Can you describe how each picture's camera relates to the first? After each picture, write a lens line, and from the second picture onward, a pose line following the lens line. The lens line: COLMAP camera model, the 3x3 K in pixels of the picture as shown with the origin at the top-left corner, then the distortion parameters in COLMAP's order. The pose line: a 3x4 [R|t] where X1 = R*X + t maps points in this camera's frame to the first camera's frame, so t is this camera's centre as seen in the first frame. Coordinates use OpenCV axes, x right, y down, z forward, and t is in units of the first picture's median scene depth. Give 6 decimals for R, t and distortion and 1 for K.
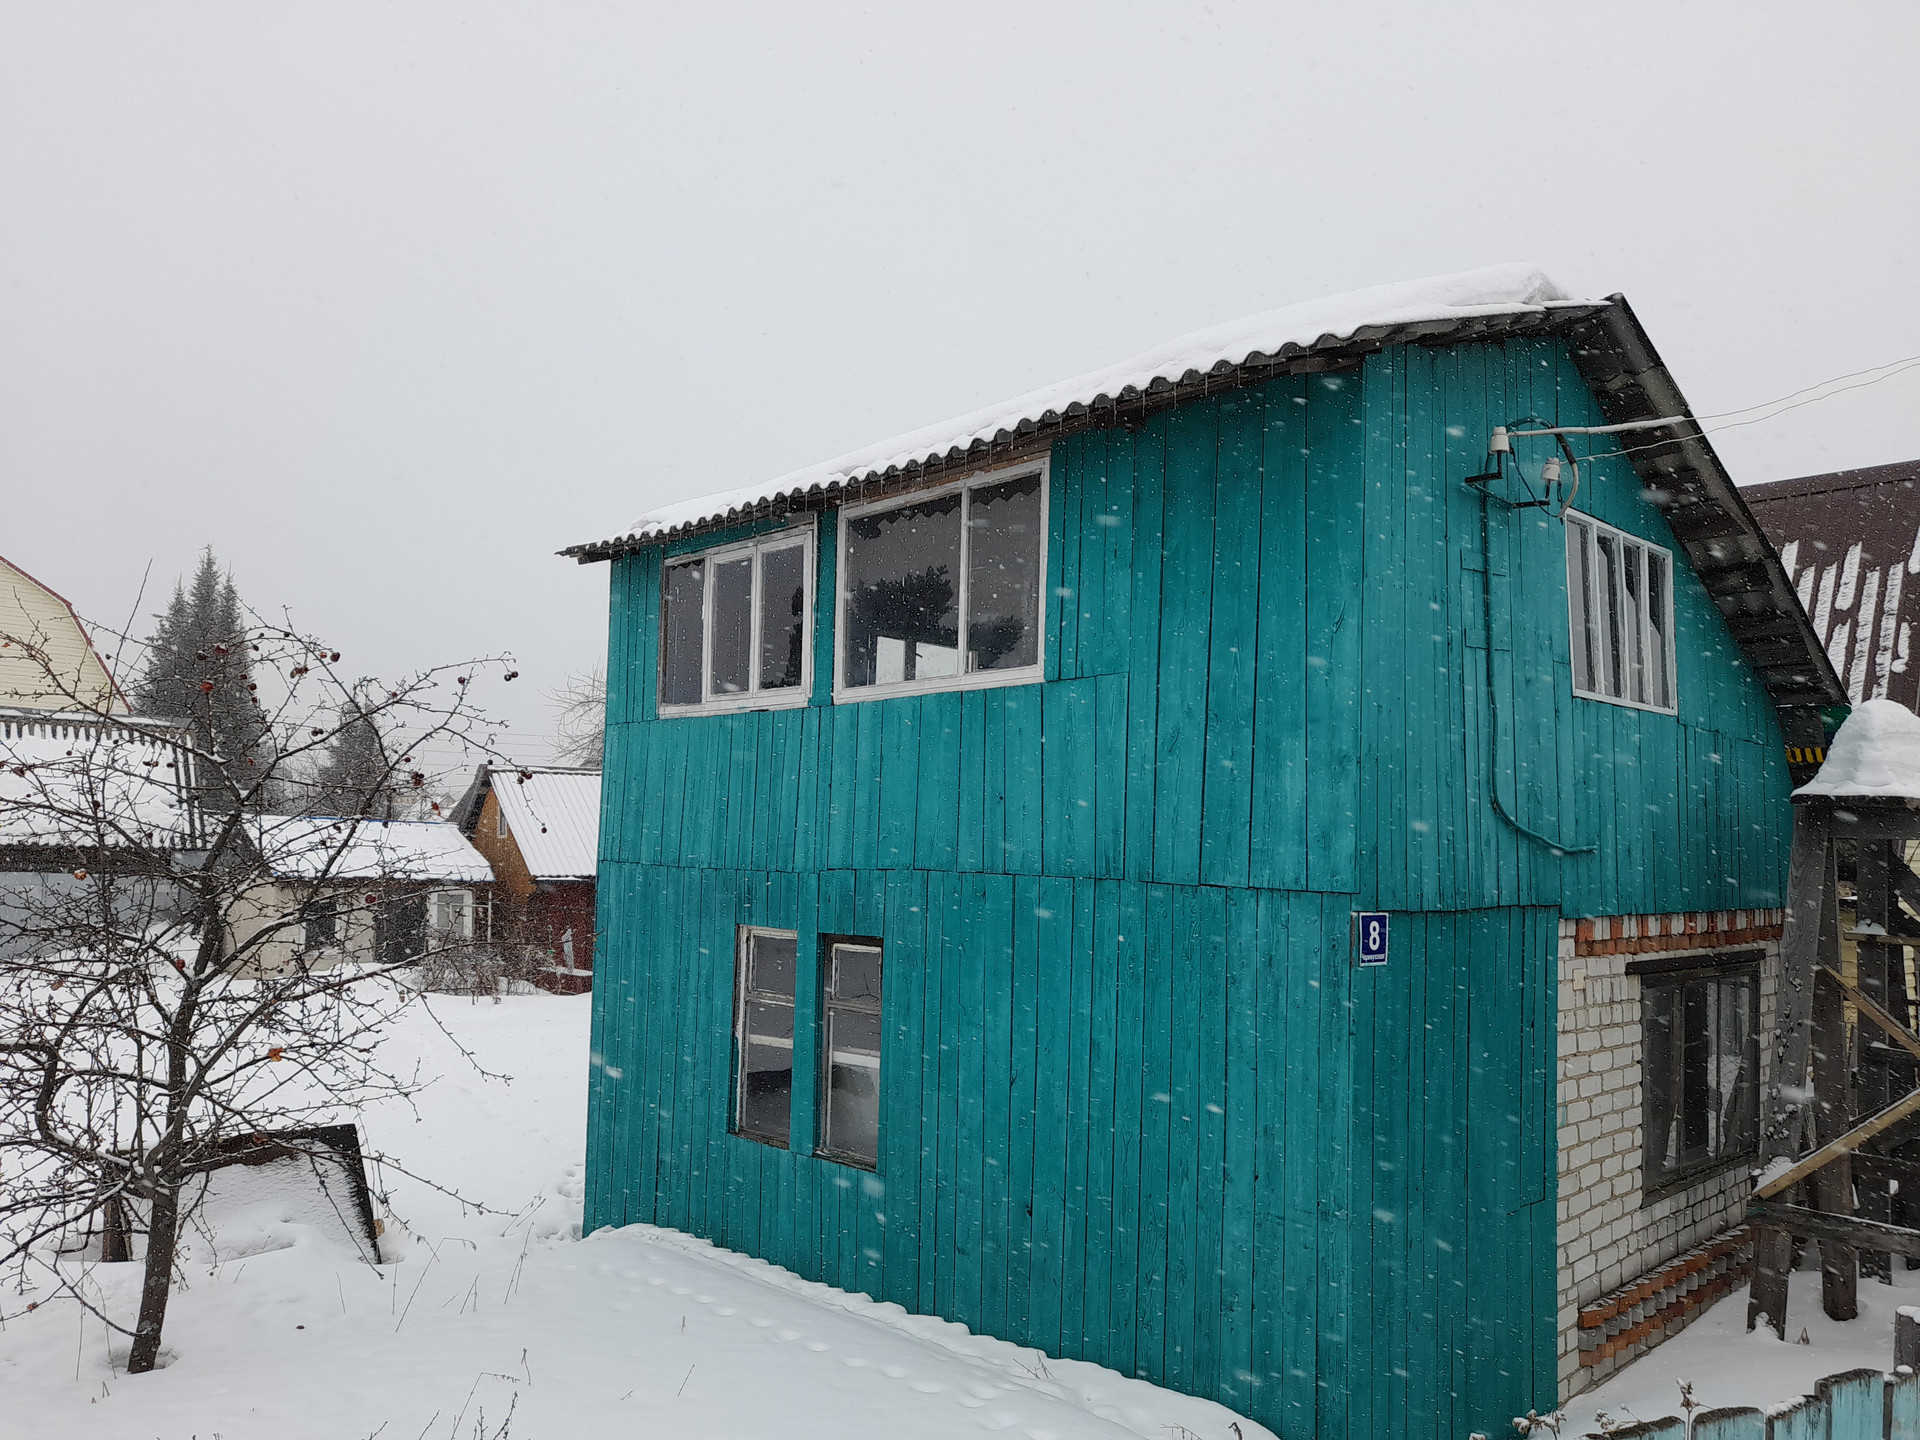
lens RADIAL K [[1386.0, 0, 968.0], [0, 1386.0, 747.5], [0, 0, 1]] dist [0.063284, -0.065621]
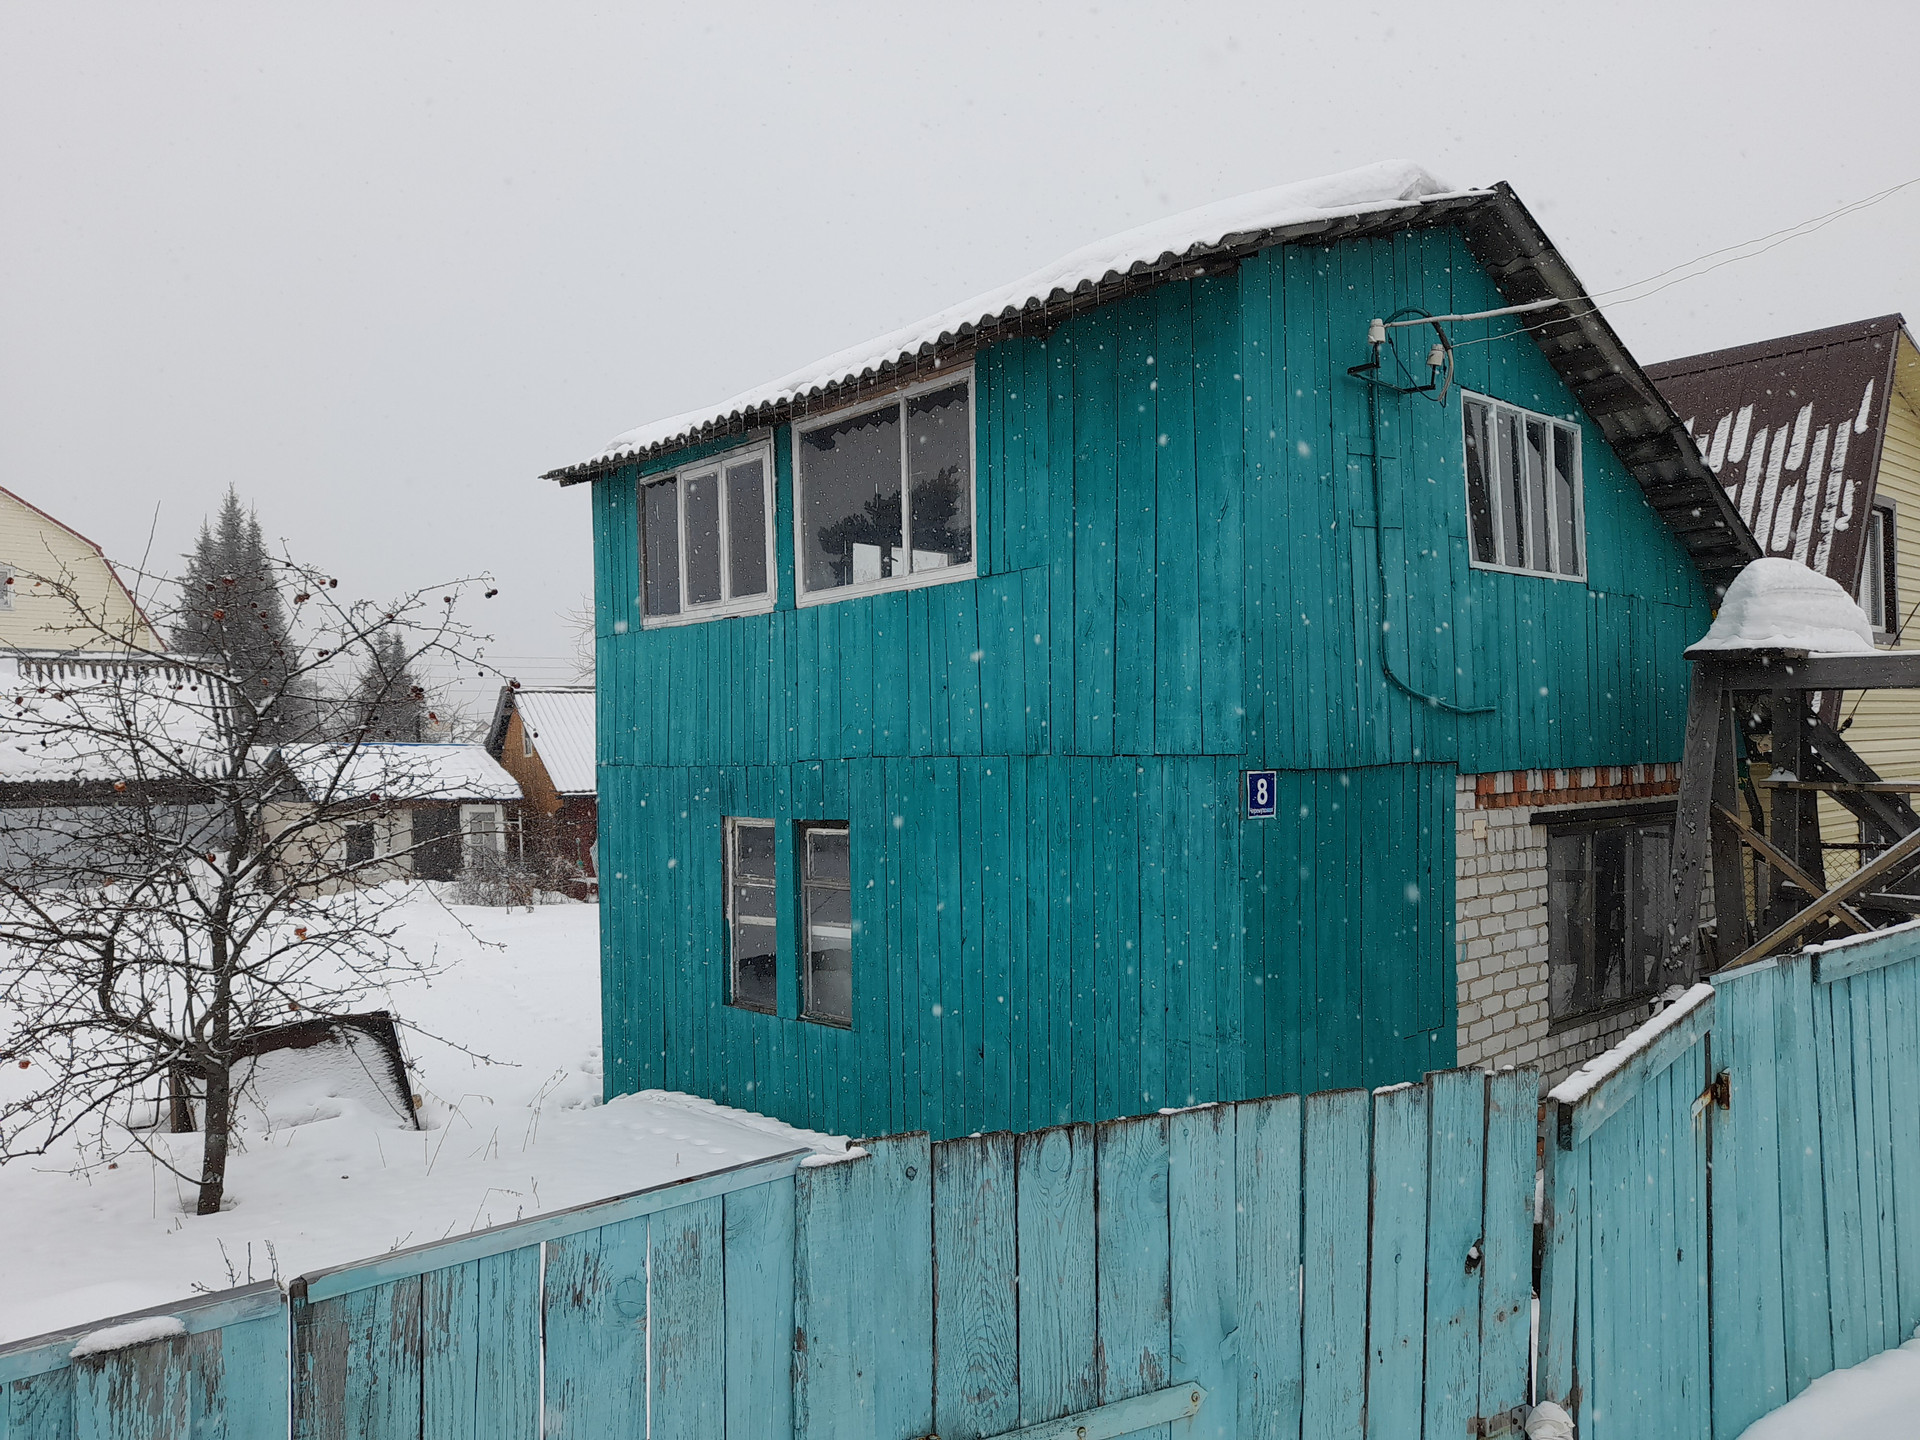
lens RADIAL K [[1386.0, 0, 960.9], [0, 1386.0, 744.5], [0, 0, 1]] dist [0.063284, -0.065621]
pose [[0.998700, -0.041855, -0.029105, 0.063384], [0.043660, 0.996966, 0.064441, 0.011323], [0.026320, -0.065628, 0.997497, -0.086510]]
